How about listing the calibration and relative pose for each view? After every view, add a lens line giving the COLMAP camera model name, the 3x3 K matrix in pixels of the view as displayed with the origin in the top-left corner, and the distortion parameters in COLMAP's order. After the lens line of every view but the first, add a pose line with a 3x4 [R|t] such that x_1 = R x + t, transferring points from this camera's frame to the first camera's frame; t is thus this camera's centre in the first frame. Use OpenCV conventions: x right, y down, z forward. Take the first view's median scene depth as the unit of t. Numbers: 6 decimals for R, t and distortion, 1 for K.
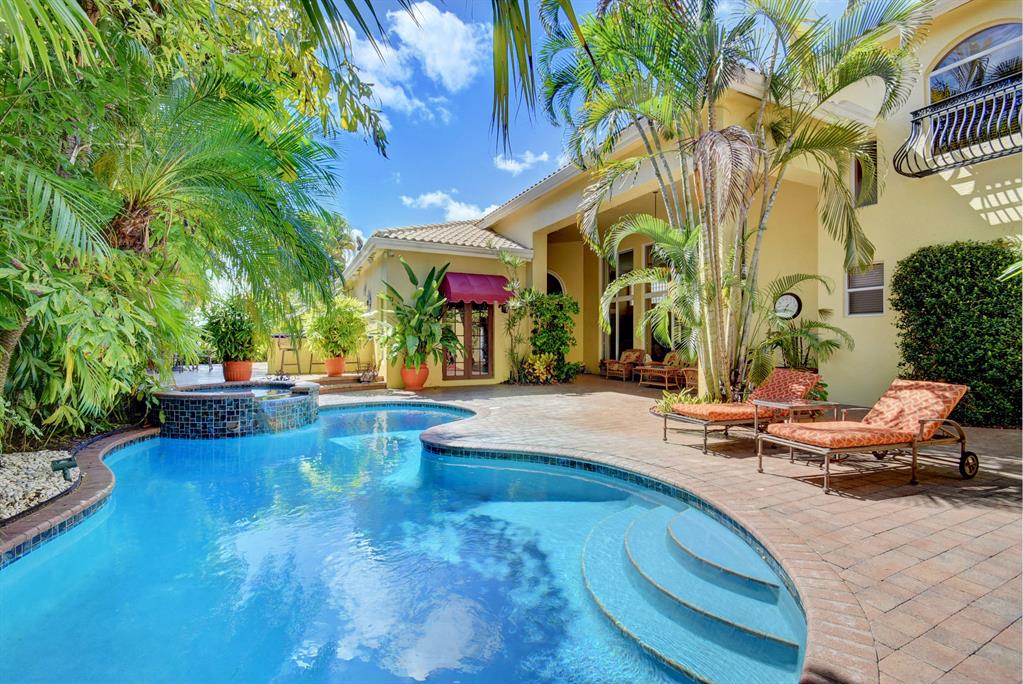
lens RADIAL K [[448.0, 0, 510.3], [0, 448.0, 340.1], [0, 0, 1]] dist [-0.000703, -0.007553]
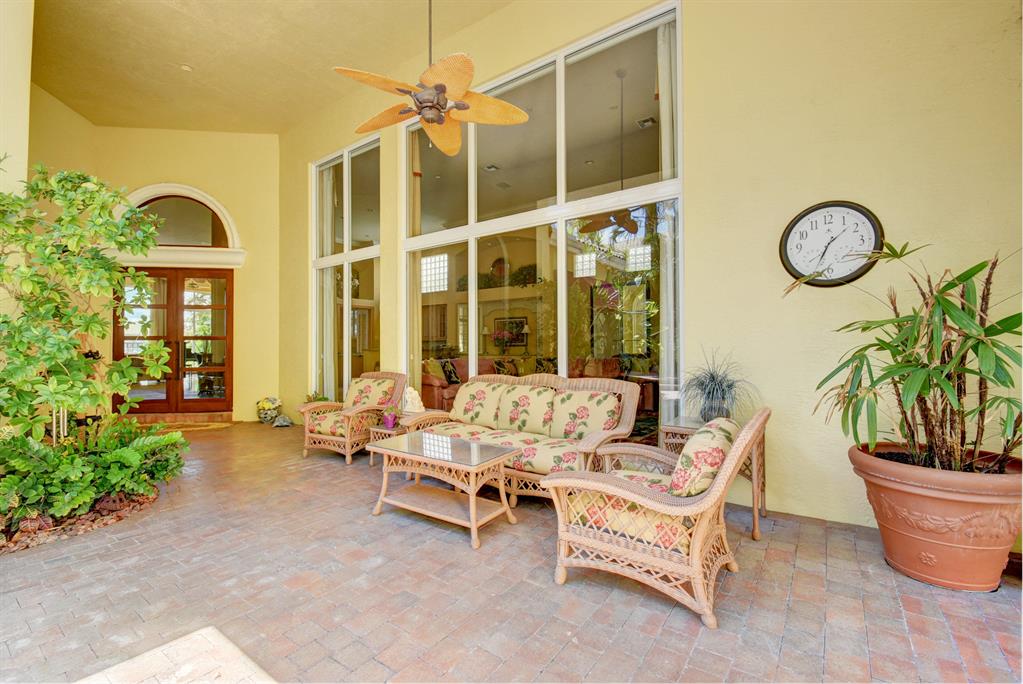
lens RADIAL K [[448.0, 0, 511.2], [0, 448.0, 341.8], [0, 0, 1]] dist [-0.000703, -0.007553]
pose [[0.874956, -0.010235, 0.484094, 0.189183], [0.014679, 0.999878, -0.005391, -0.005186], [-0.483980, 0.011823, 0.874999, 0.599915]]
